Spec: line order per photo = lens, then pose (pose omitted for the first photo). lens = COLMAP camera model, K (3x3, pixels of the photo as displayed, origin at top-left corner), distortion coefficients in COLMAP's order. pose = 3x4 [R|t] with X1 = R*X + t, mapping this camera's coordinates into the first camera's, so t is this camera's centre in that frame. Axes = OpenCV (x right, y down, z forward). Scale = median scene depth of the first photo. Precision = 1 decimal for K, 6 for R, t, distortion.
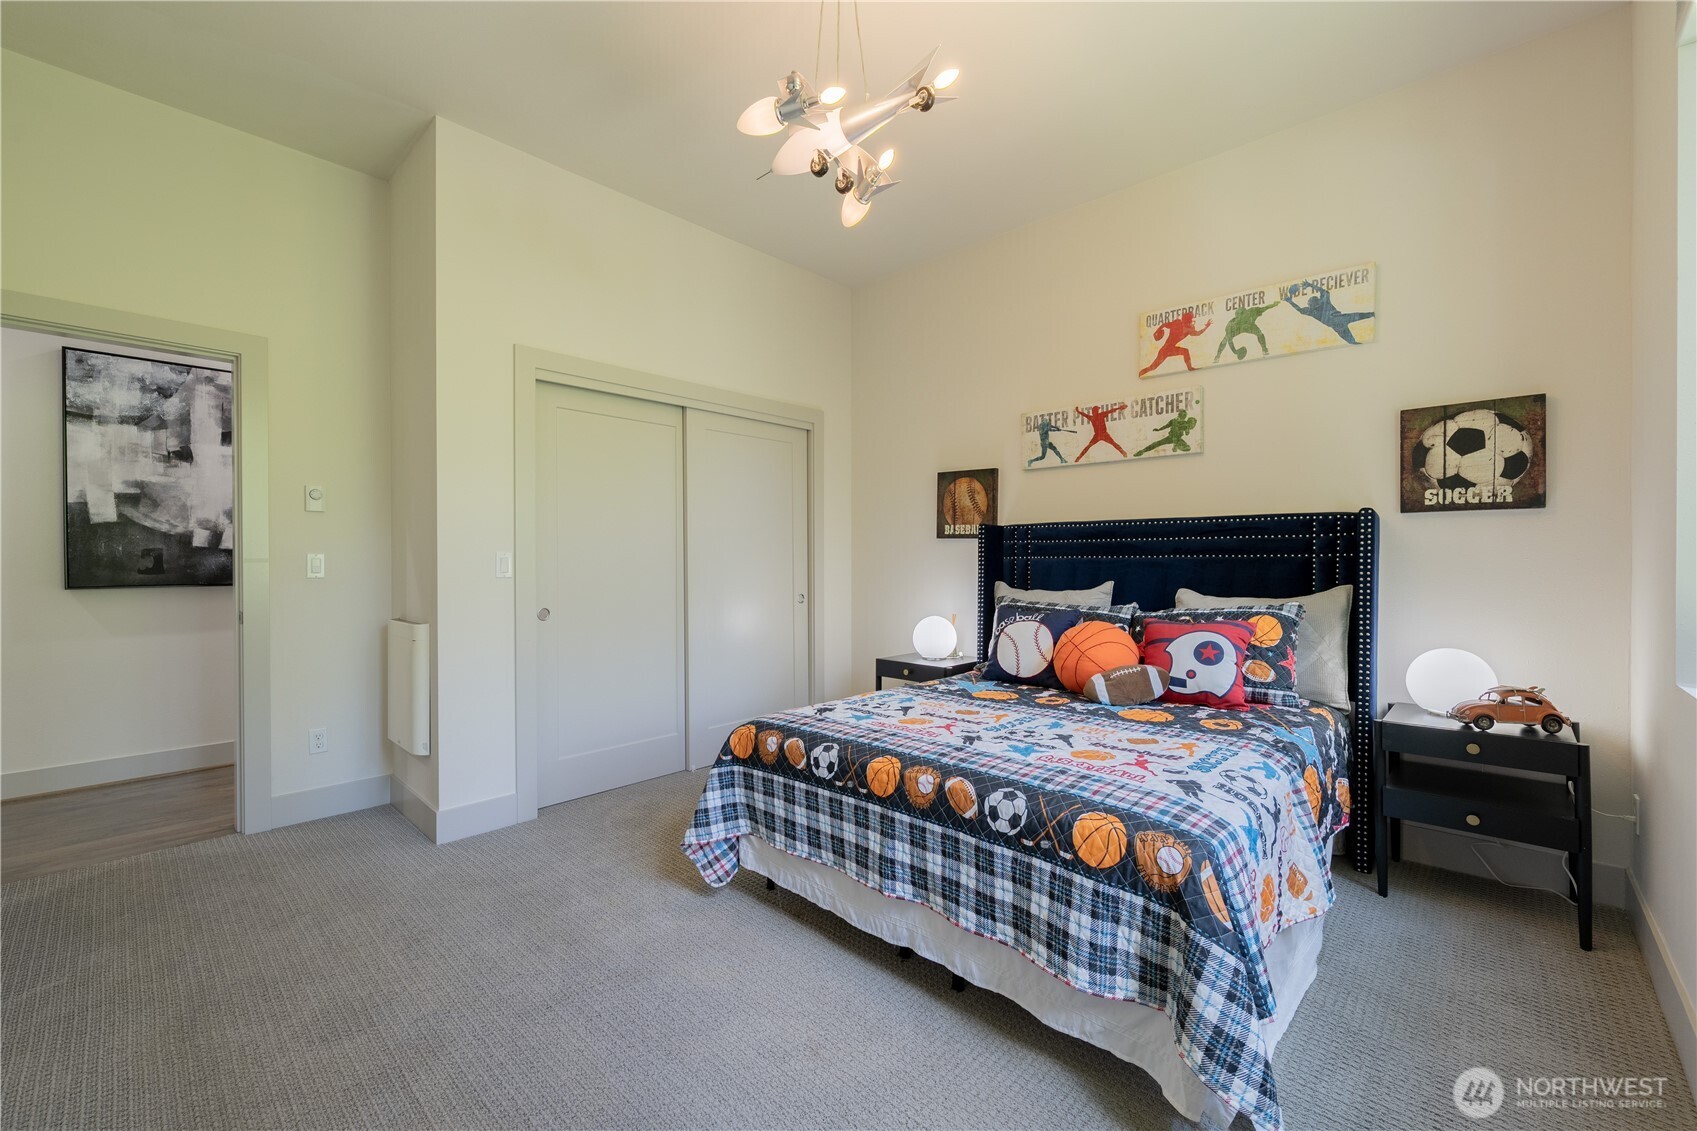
lens RADIAL K [[693.7, 0, 834.9], [0, 693.7, 565.0], [0, 0, 1]] dist [-0.000342, -0.000930]
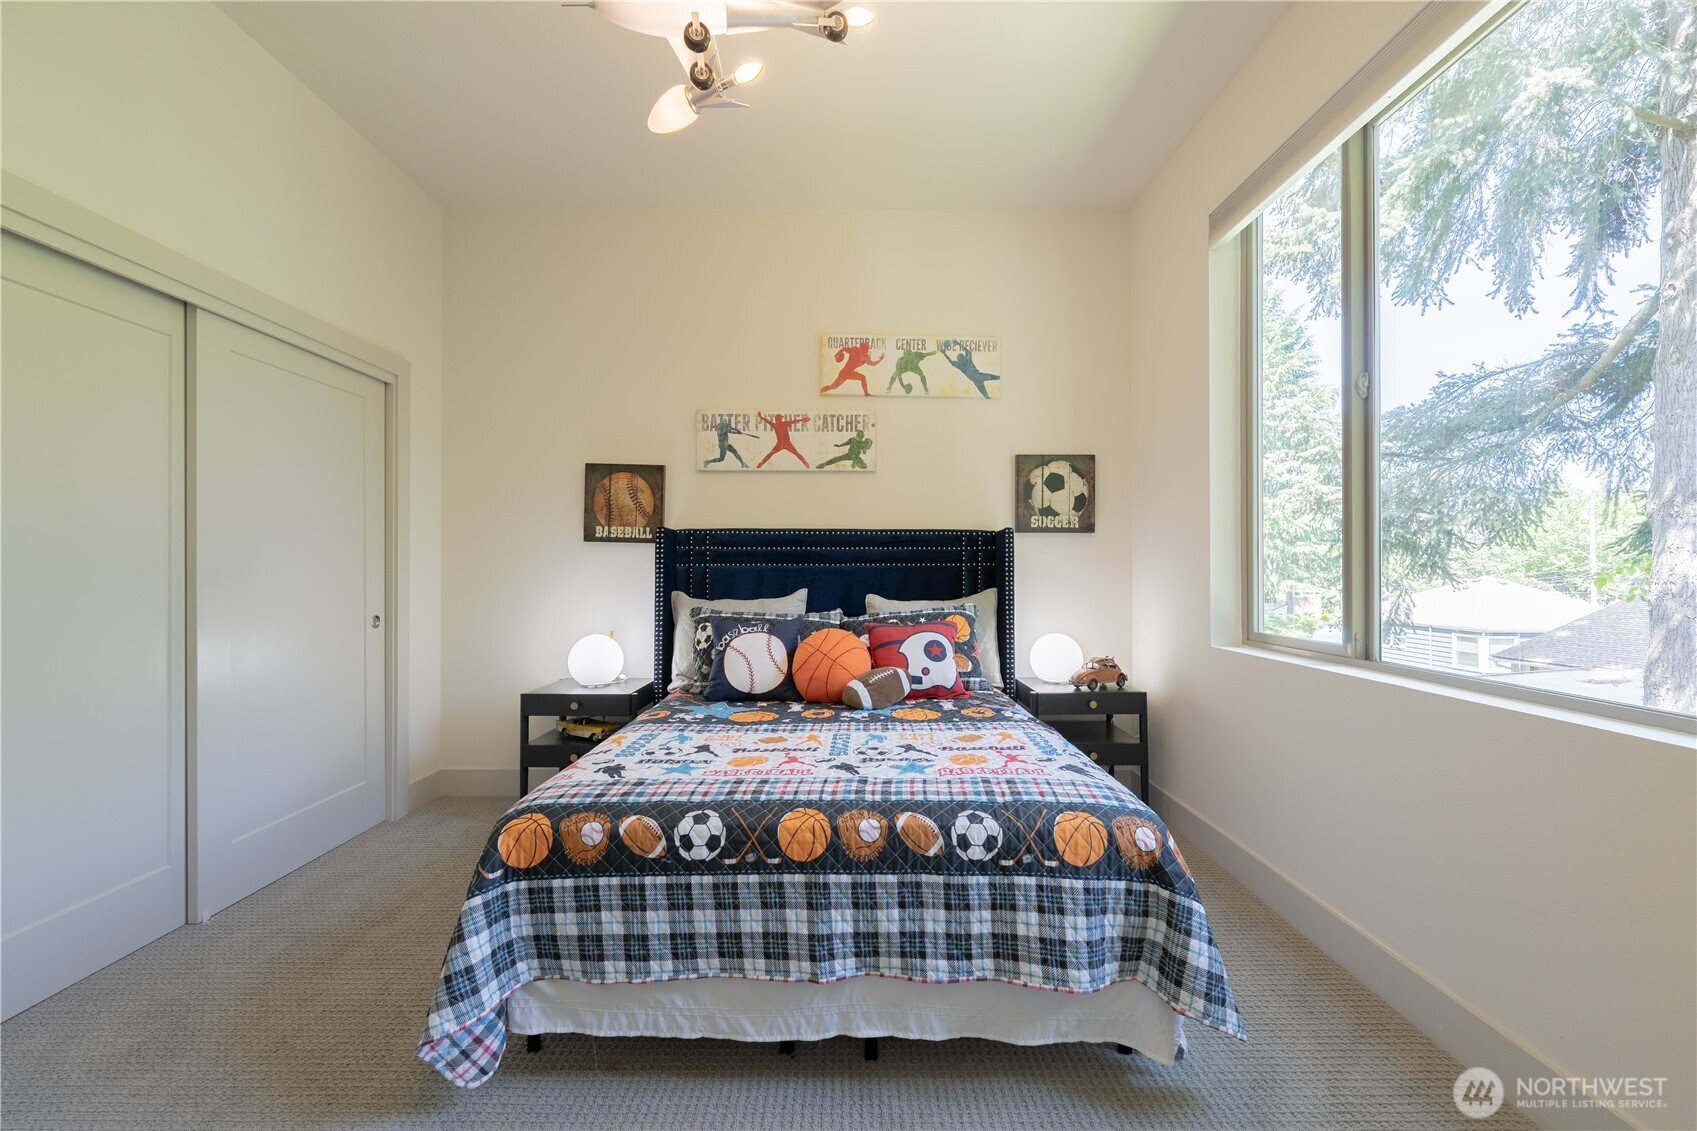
lens RADIAL K [[693.7, 0, 846.8], [0, 693.7, 566.0], [0, 0, 1]] dist [-0.000342, -0.000930]
pose [[0.718518, 0.005599, 0.695485, -0.367296], [0.001927, 0.999948, -0.010042, 0.000988], [-0.695505, 0.008556, 0.718470, 0.312286]]
